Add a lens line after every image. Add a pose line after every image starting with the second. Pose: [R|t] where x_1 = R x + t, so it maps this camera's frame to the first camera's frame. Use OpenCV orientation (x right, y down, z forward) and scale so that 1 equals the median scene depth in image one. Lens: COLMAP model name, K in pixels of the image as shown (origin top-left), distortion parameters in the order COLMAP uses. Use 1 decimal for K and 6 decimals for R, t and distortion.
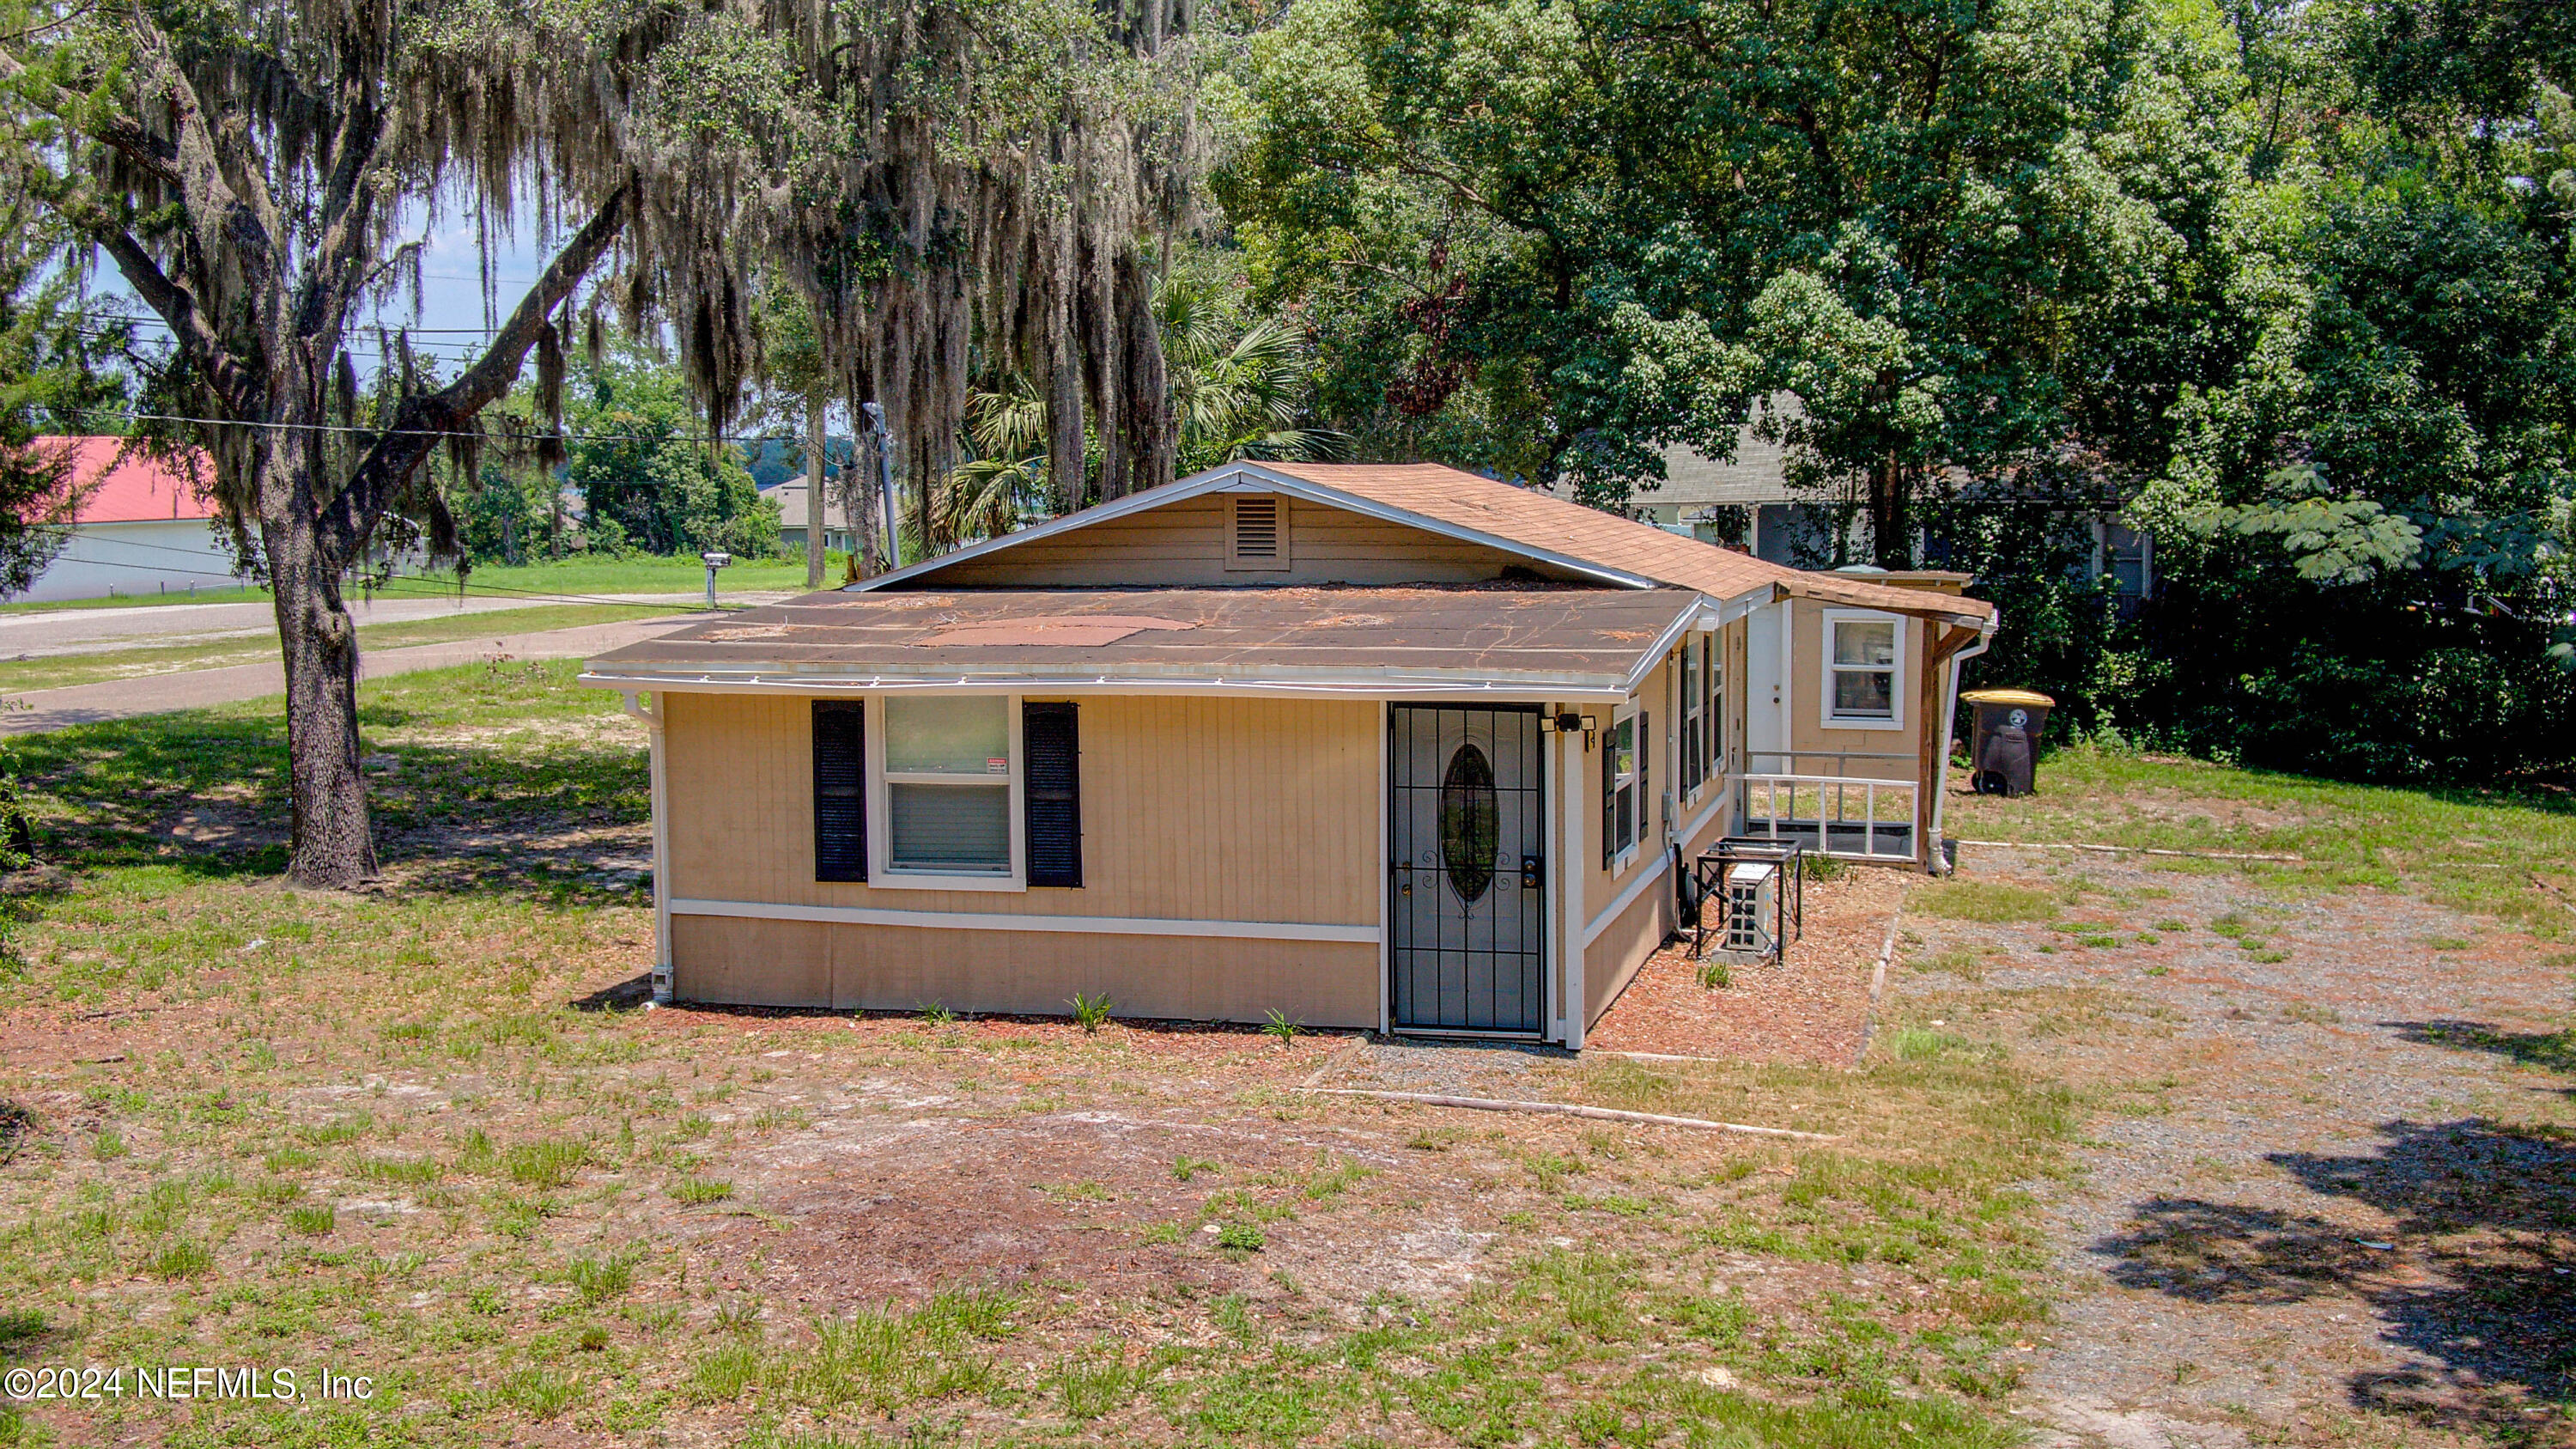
lens RADIAL K [[2753.1, 0, 1274.3], [0, 2753.1, 714.5], [0, 0, 1]] dist [-0.076004, 0.000000]
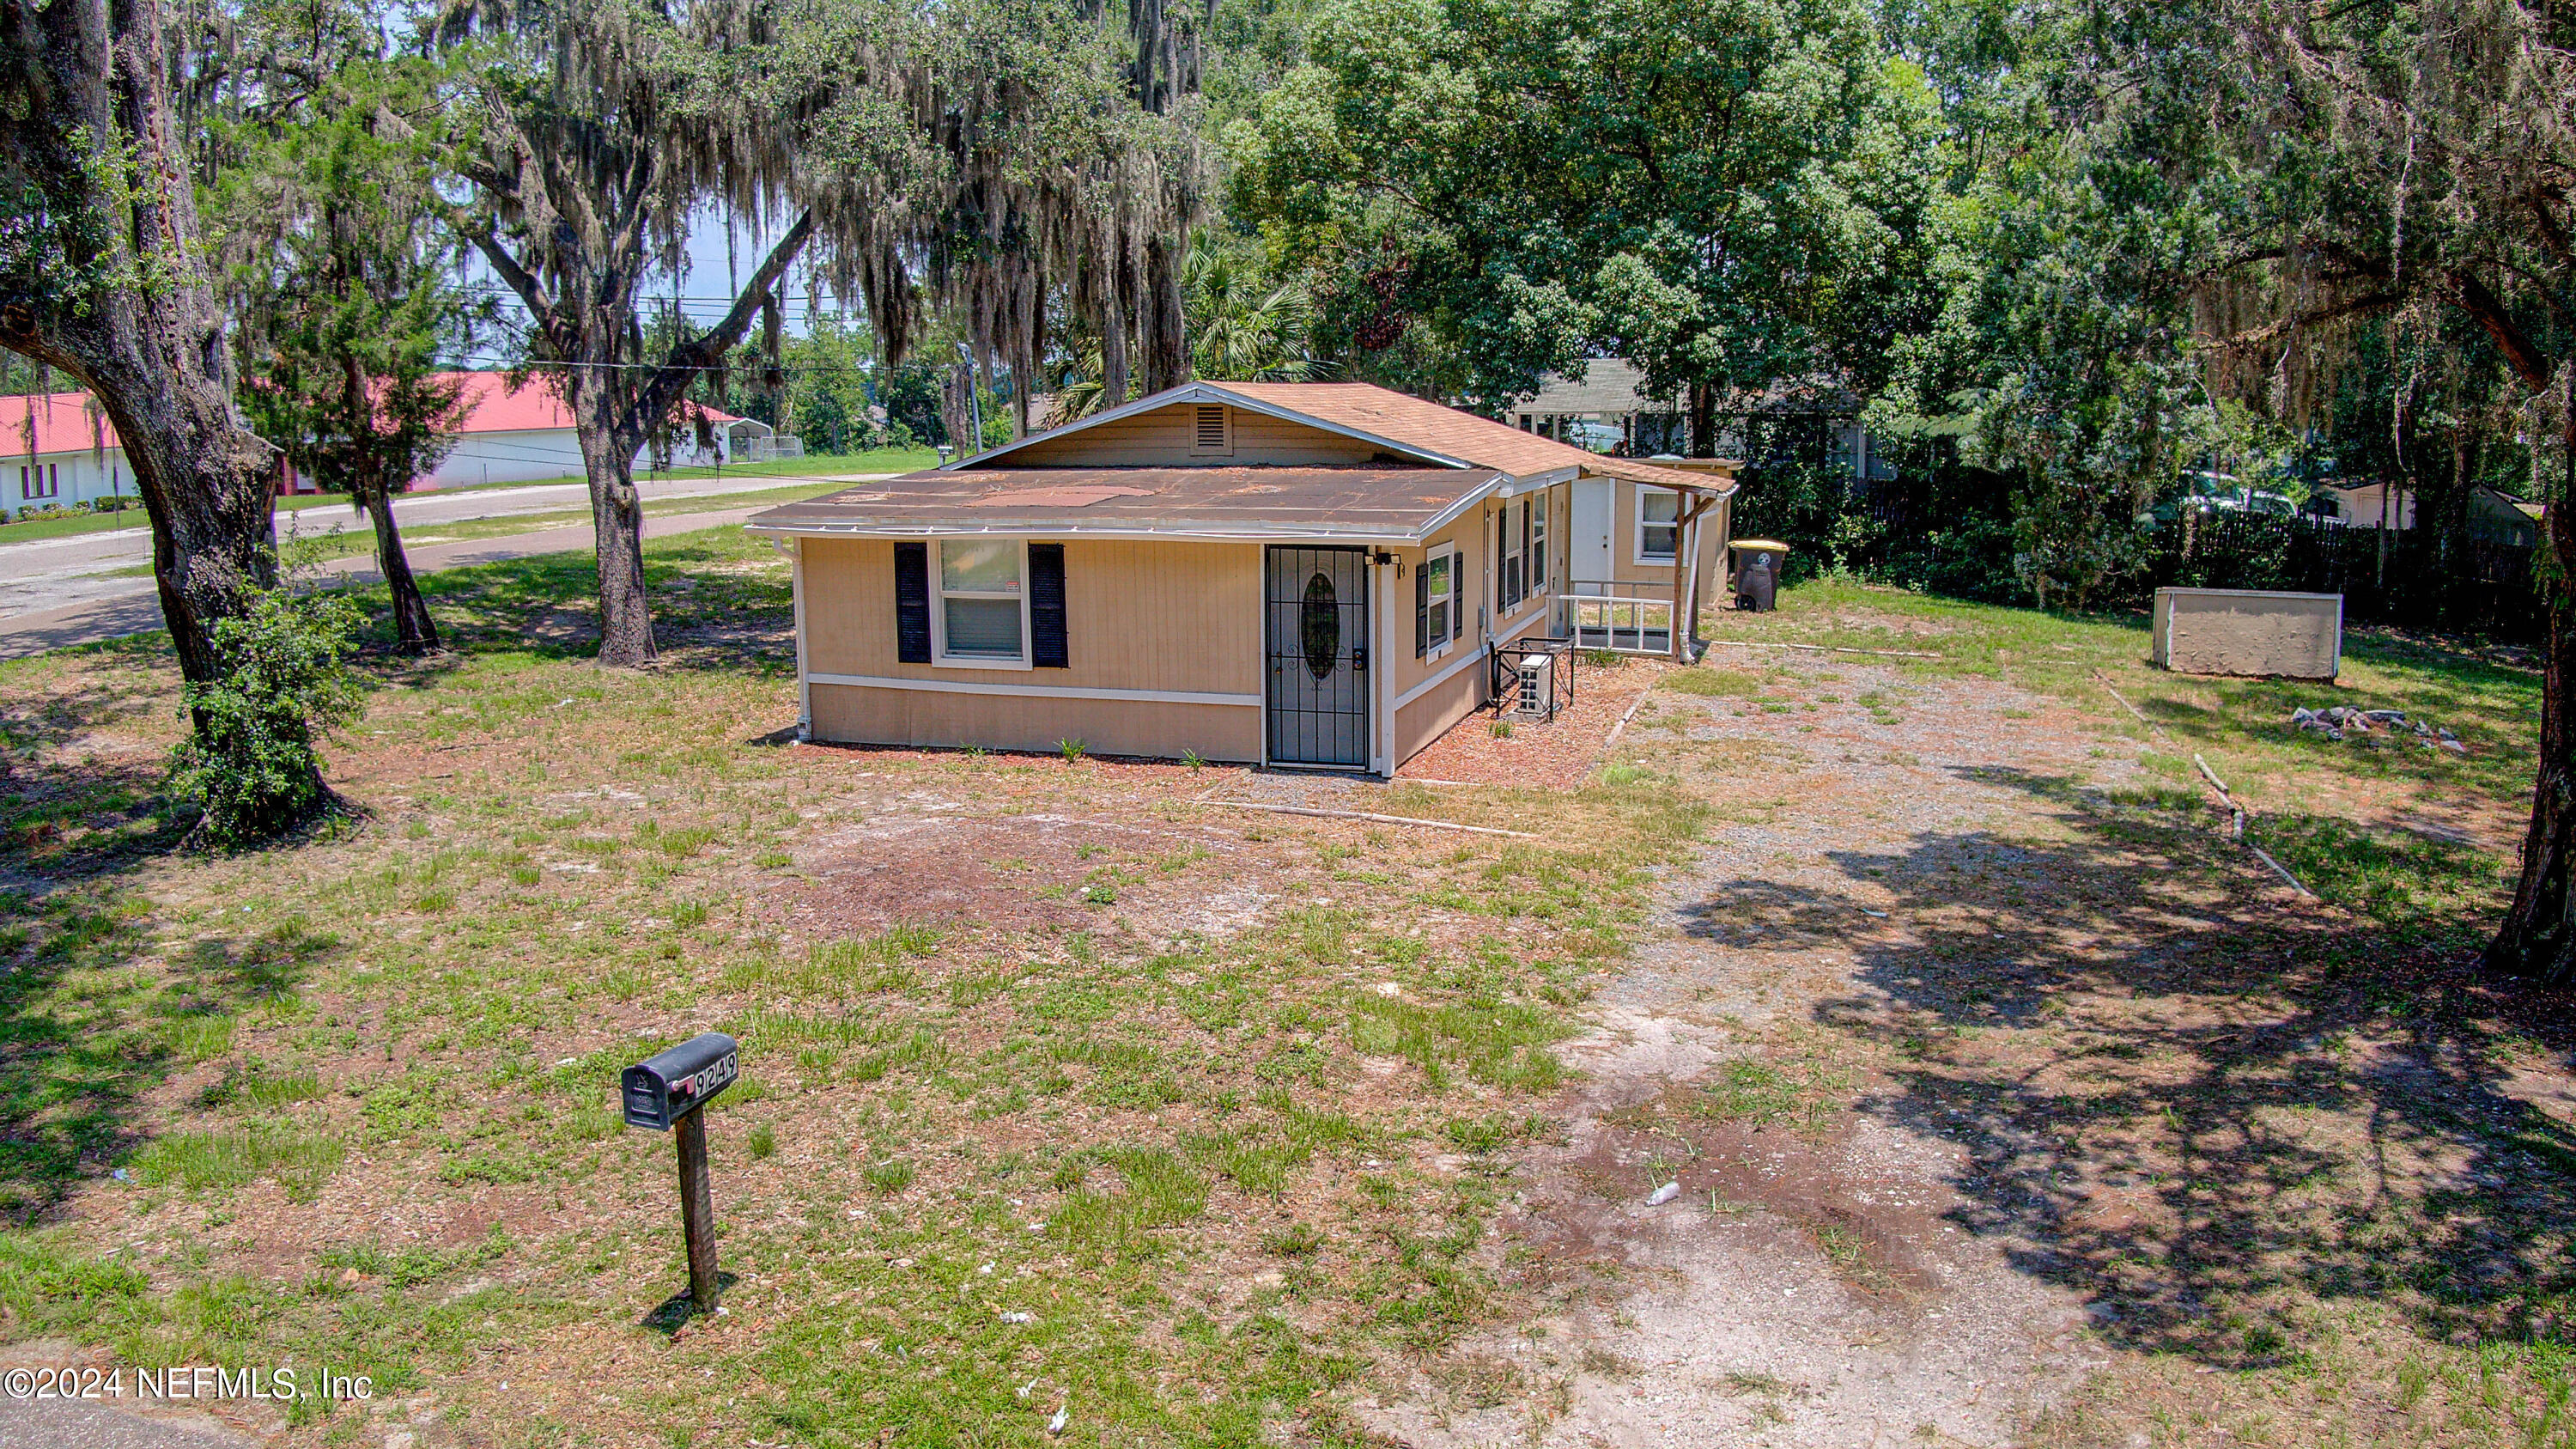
lens RADIAL K [[1849.1, 0, 1268.5], [0, 1849.1, 719.5], [0, 0, 1]] dist [-0.134455, -0.004142]
pose [[0.998640, 0.008395, -0.051451, 0.077444], [-0.003798, 0.996042, 0.088798, 0.001034], [0.051993, -0.088481, 0.994720, -0.004022]]
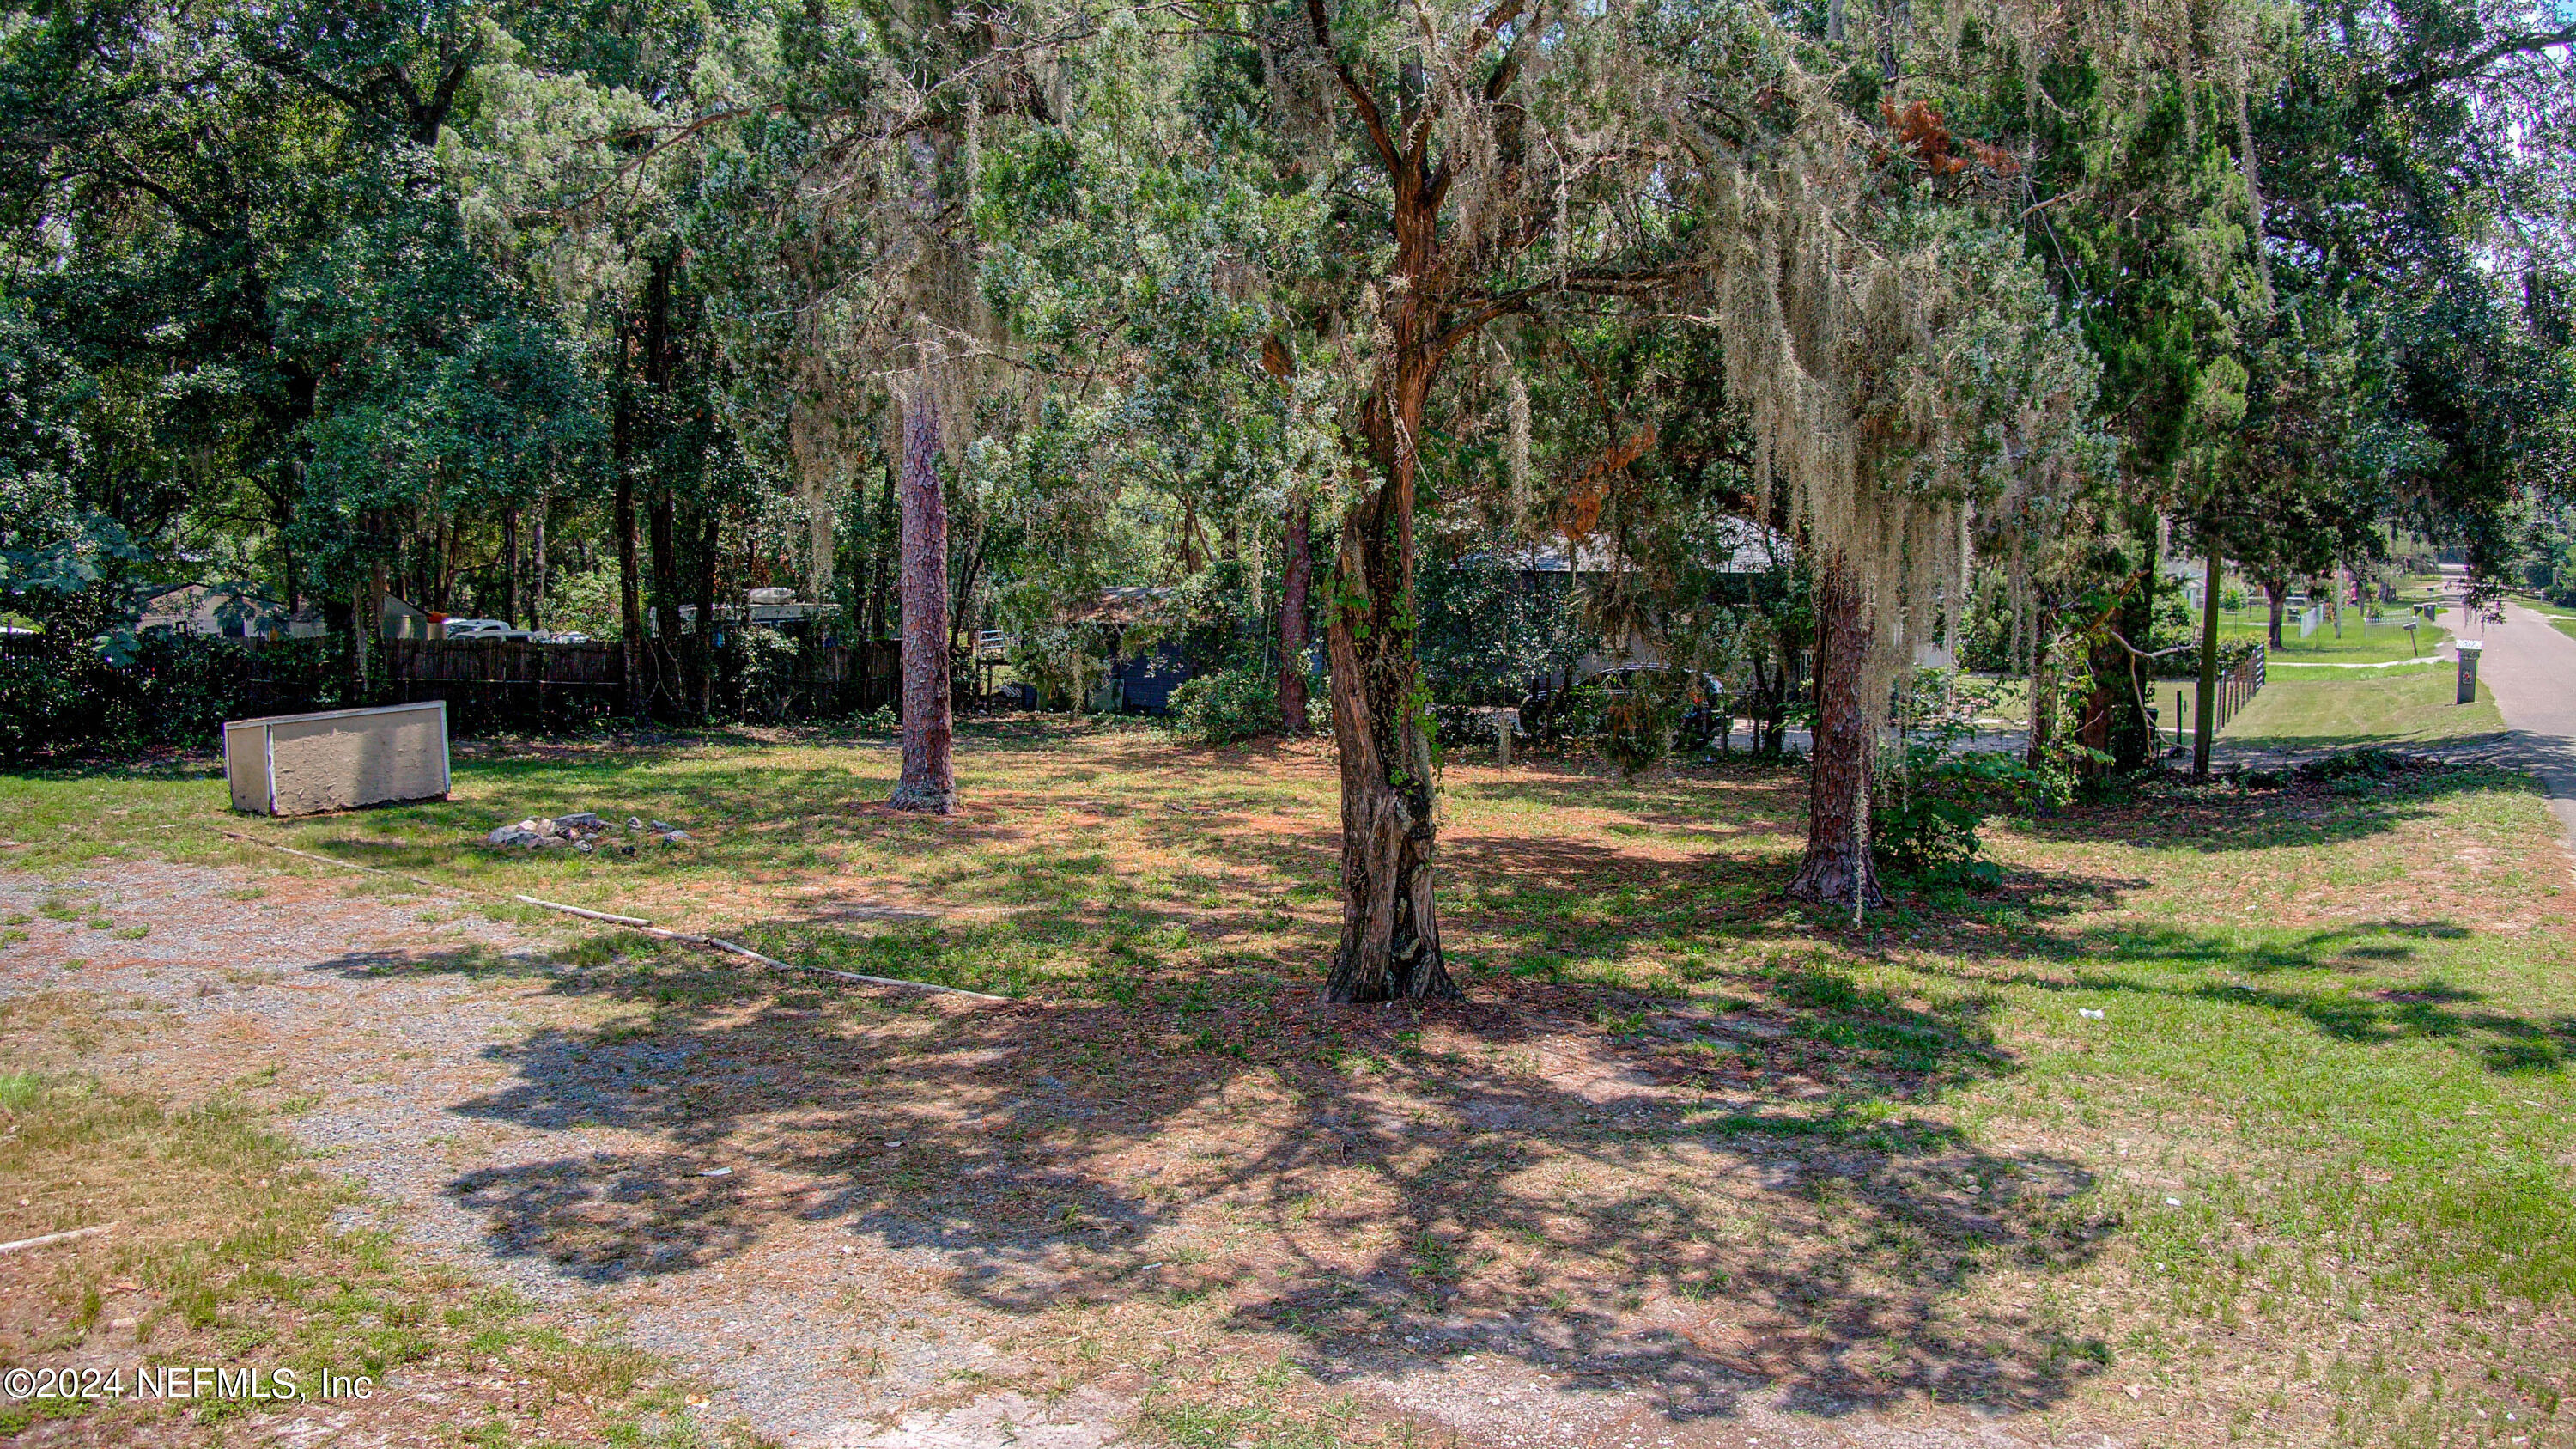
lens RADIAL K [[1812.6, 0, 1281.7], [0, 1812.6, 715.4], [0, 0, 1]] dist [-0.154957, -0.037726]
pose [[0.331903, -0.095007, 0.938517, -0.088404], [0.083277, 0.993982, 0.071171, -0.004436], [-0.939630, 0.054535, 0.337818, 0.344788]]
